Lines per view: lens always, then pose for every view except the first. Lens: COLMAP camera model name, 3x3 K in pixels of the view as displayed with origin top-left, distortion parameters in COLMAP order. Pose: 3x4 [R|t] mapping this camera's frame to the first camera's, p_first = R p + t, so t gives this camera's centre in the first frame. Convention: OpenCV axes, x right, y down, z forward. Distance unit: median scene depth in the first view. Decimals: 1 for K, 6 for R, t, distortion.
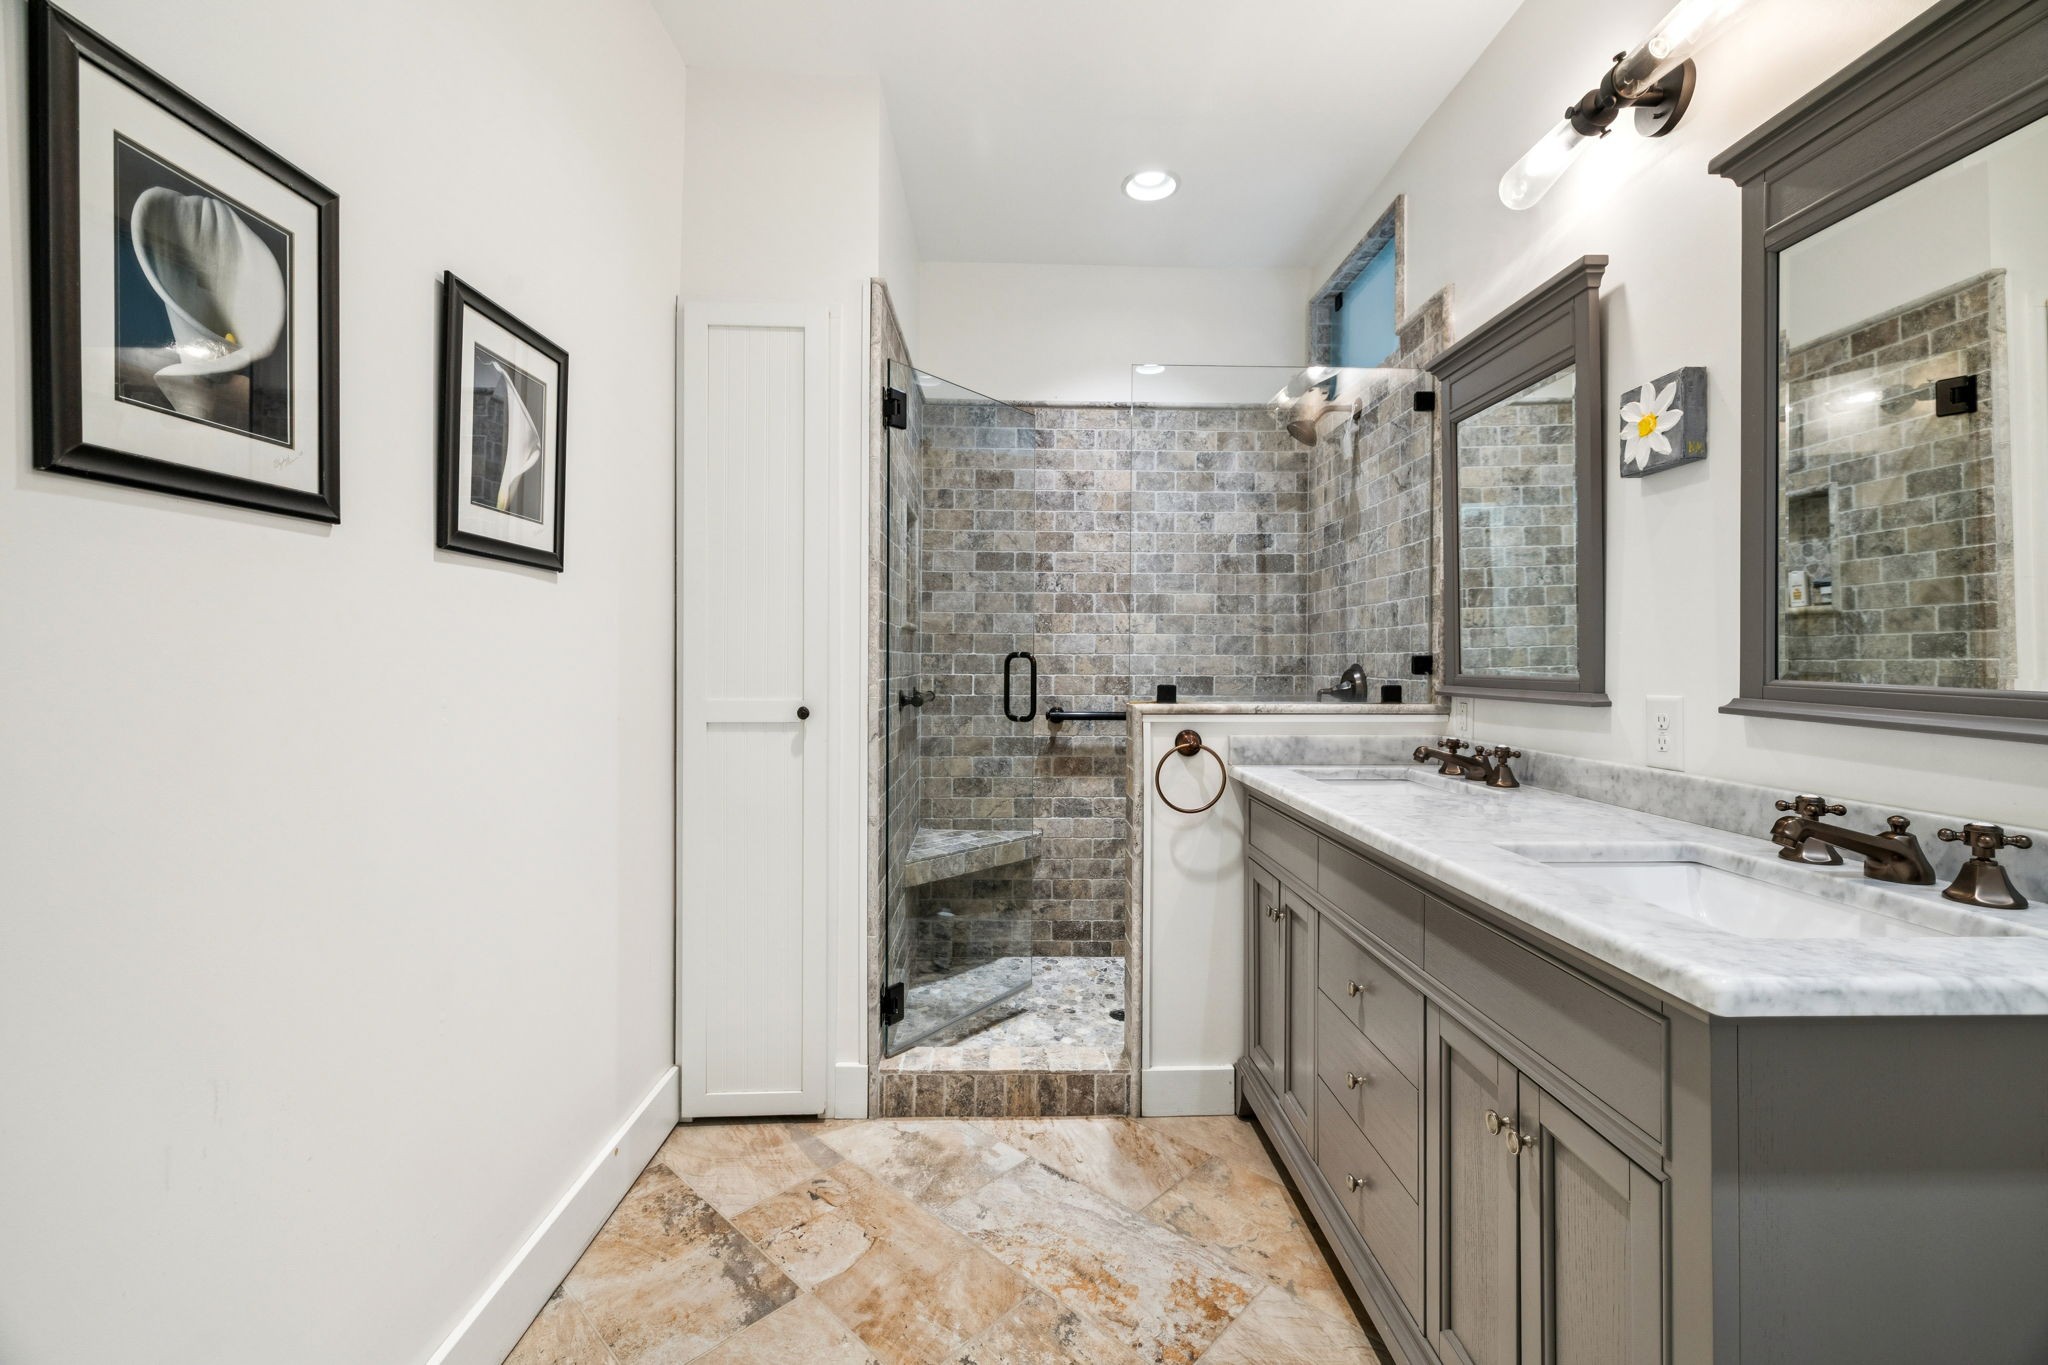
lens RADIAL K [[871.4, 0, 1024.6], [0, 871.4, 666.3], [0, 0, 1]] dist [0.002632, 0.000945]
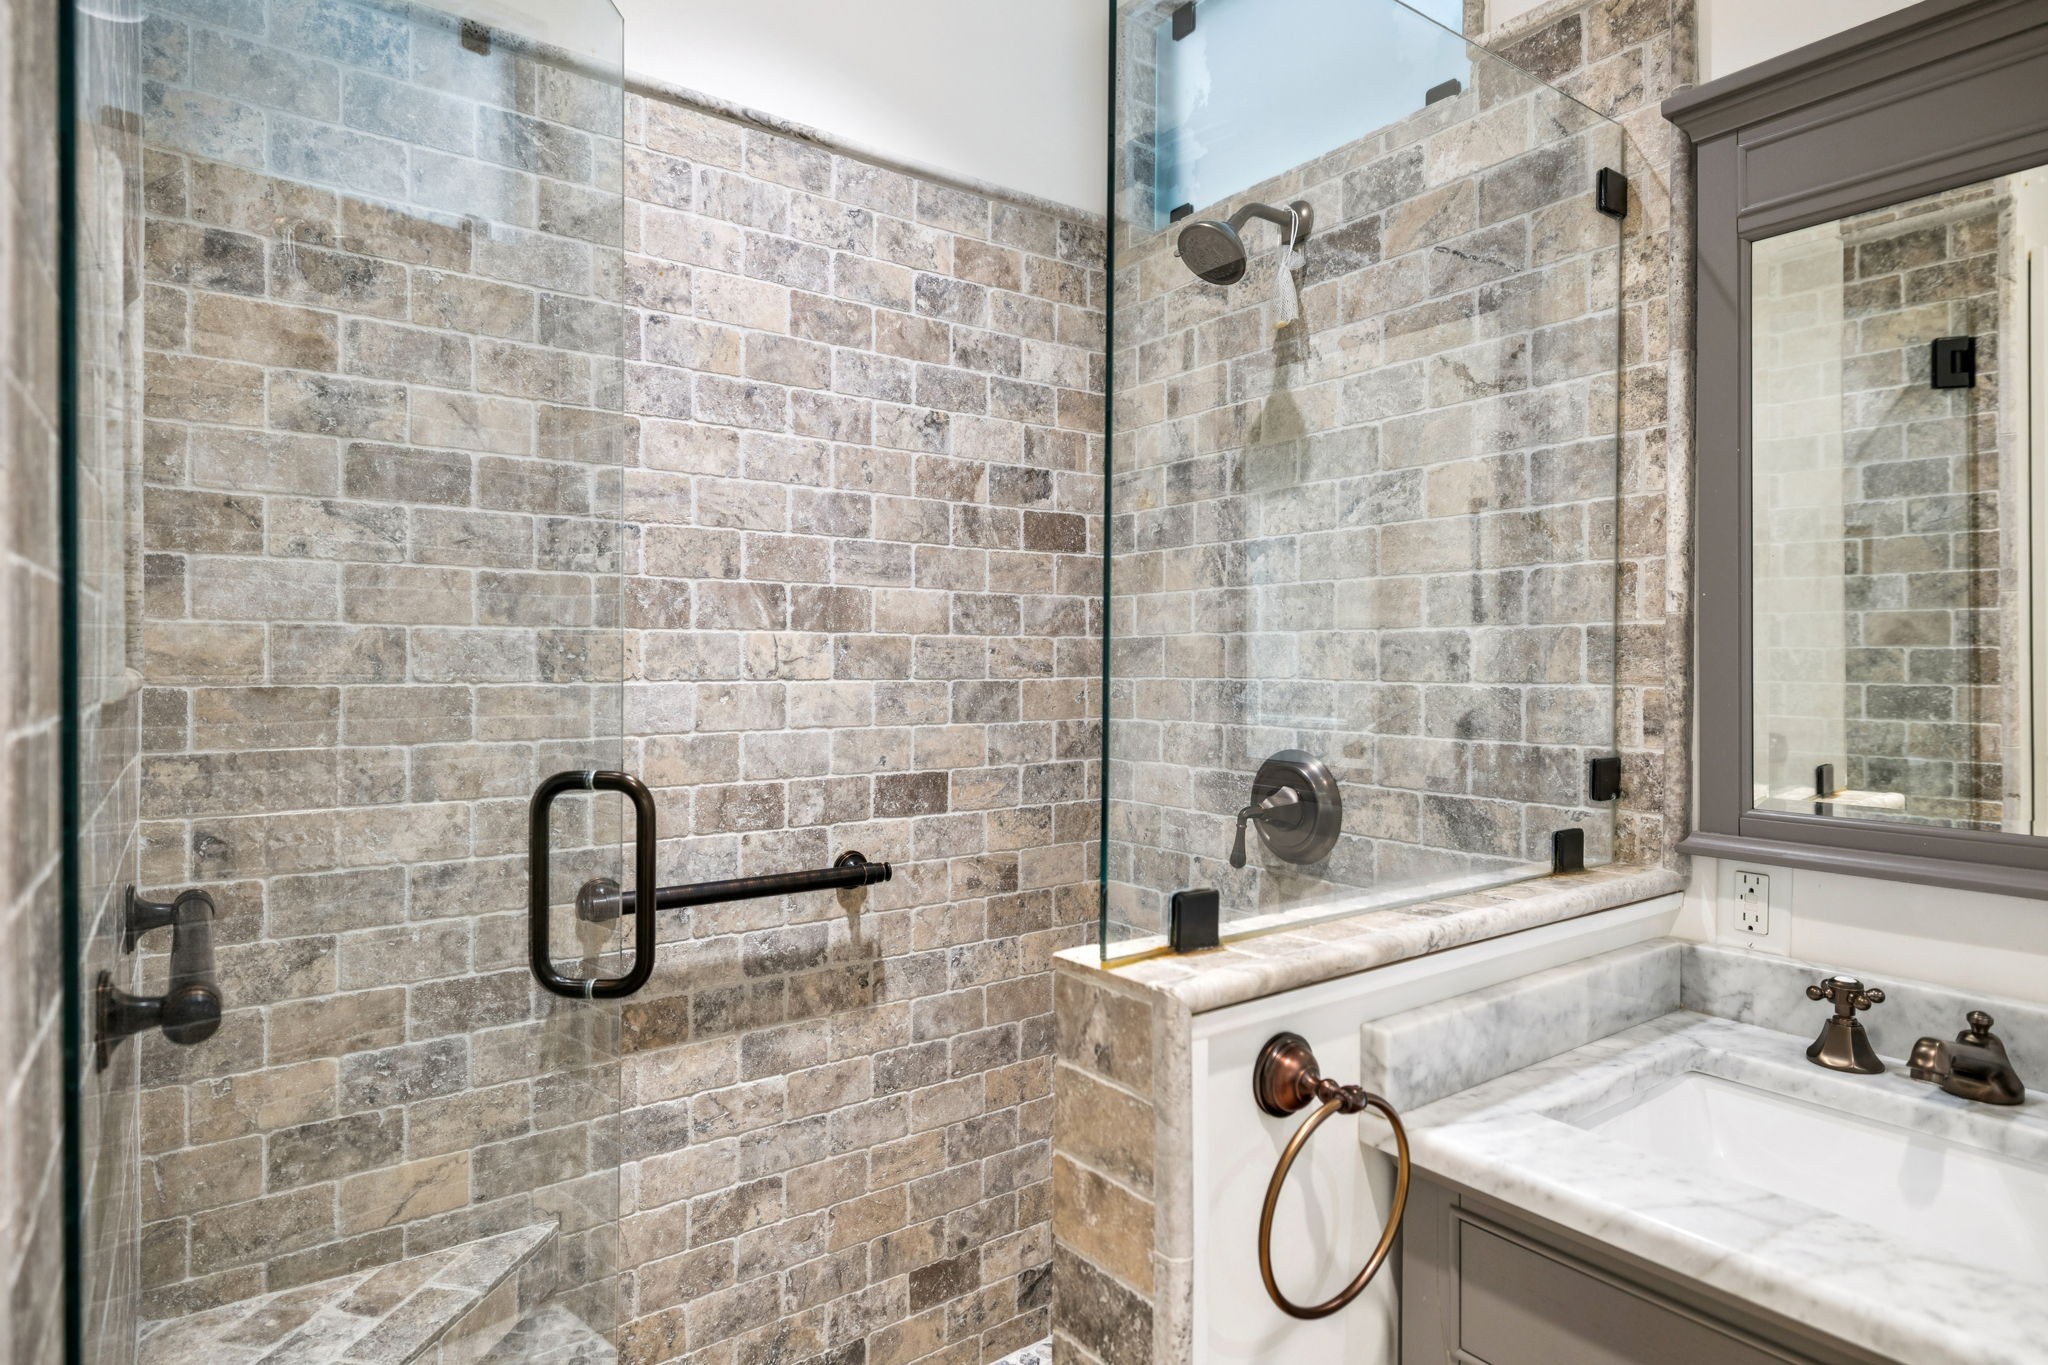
lens RADIAL K [[1134.0, 0, 1012.1], [0, 1134.0, 669.9], [0, 0, 1]] dist [0.008994, -0.002180]
pose [[0.827282, -0.004354, 0.561771, -0.111873], [0.001875, 0.999986, 0.004990, -0.055940], [-0.561784, -0.003074, 0.827278, 0.616494]]
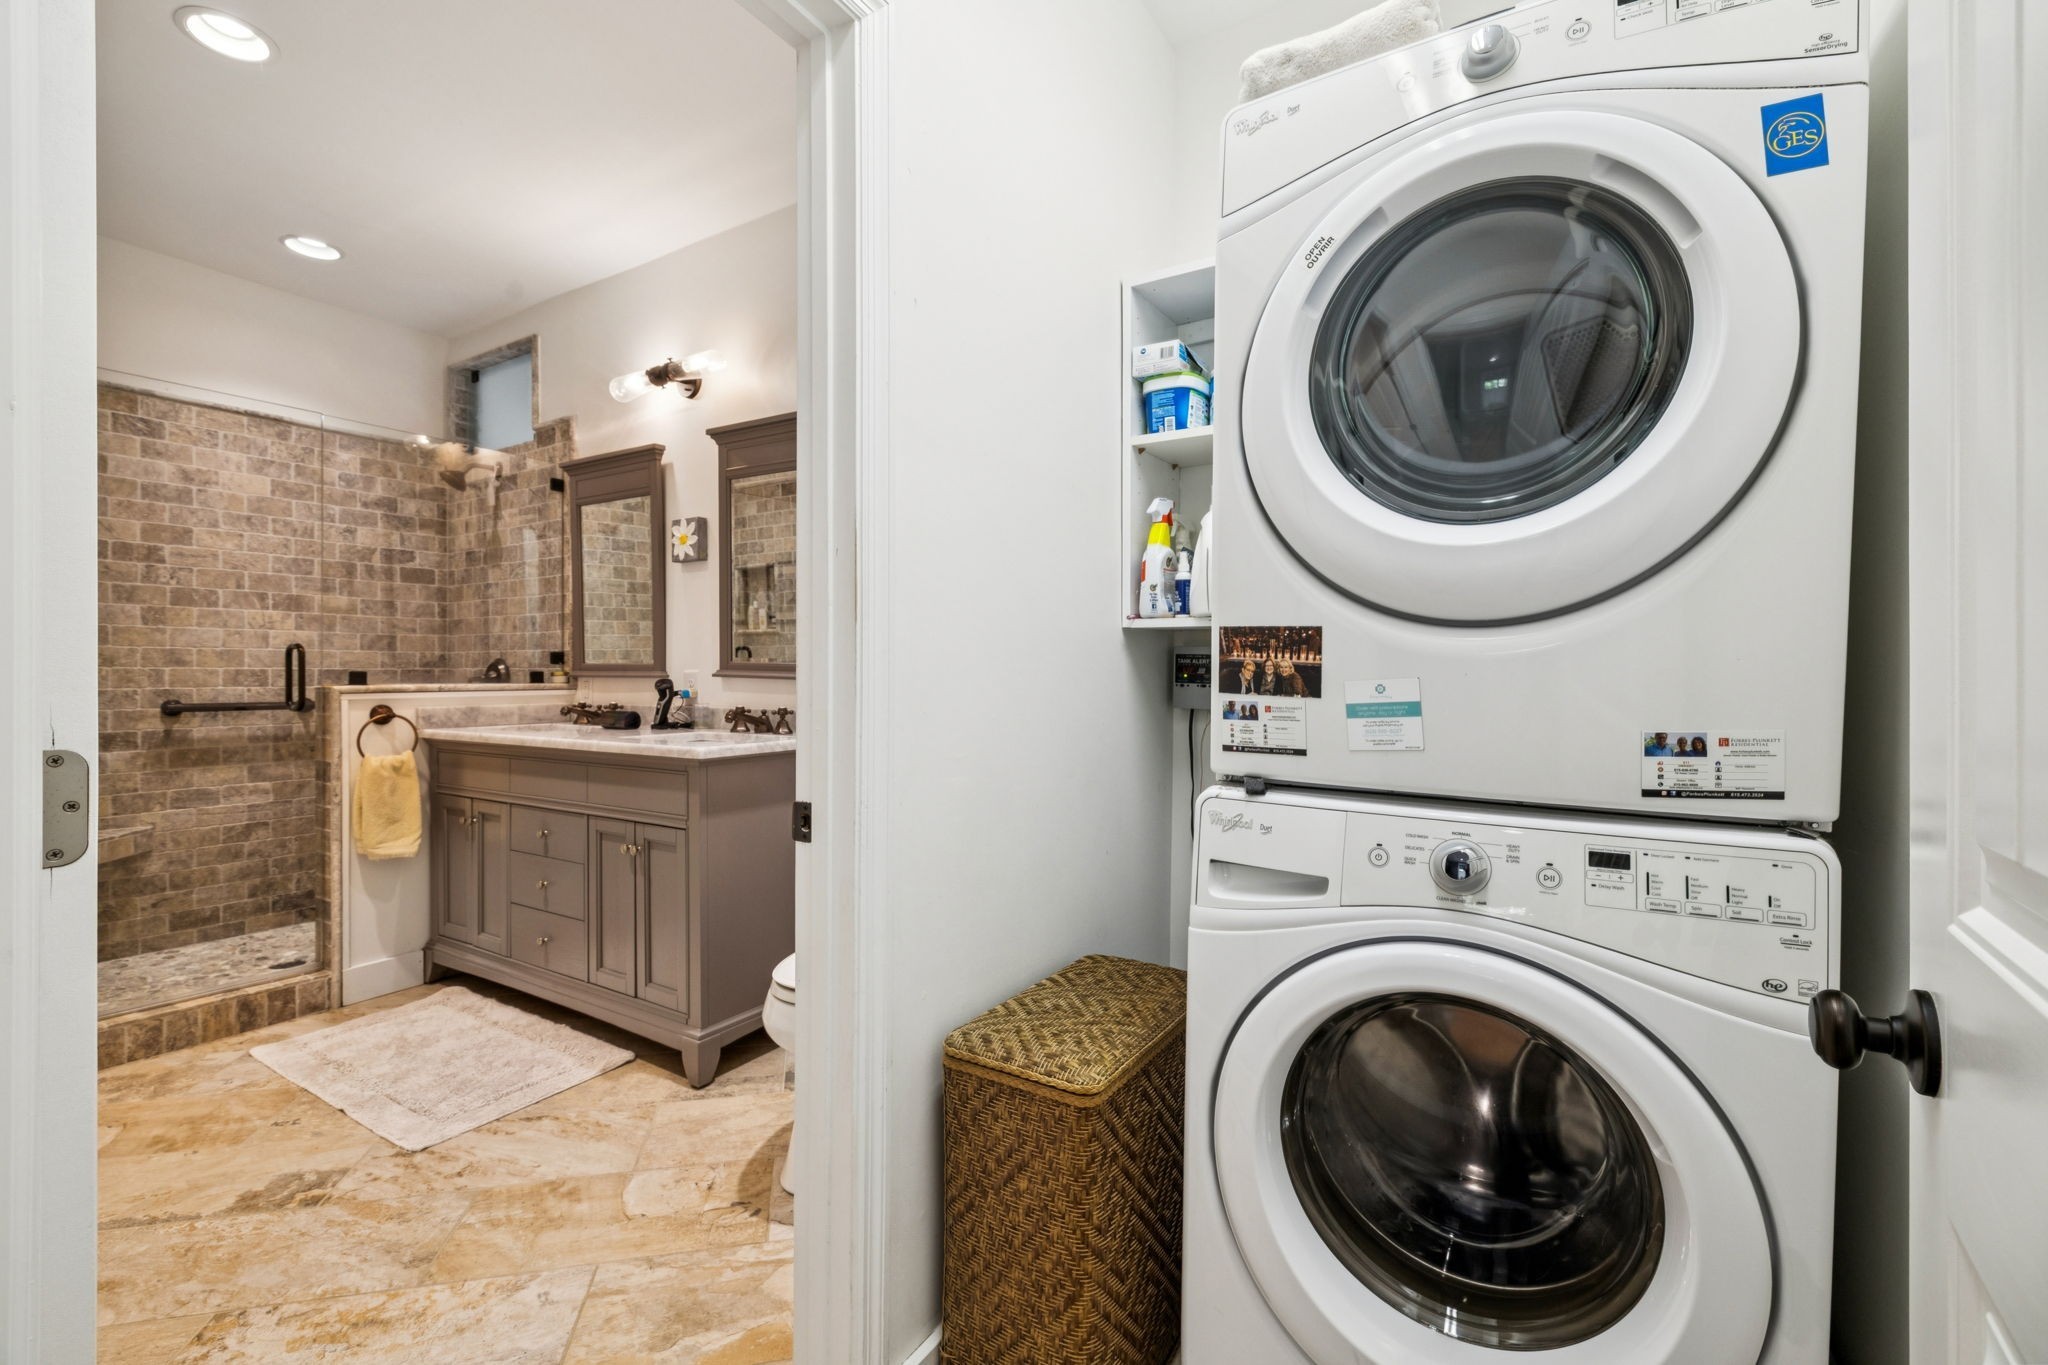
lens RADIAL K [[881.7, 0, 1024.0], [0, 881.7, 682.5], [0, 0, 1]] dist [0.008787, -0.000213]
pose [[0.559956, -0.010720, 0.828453, -0.327064], [0.003764, 0.999939, 0.010395, 0.025285], [-0.828514, -0.002703, 0.559962, -0.481164]]
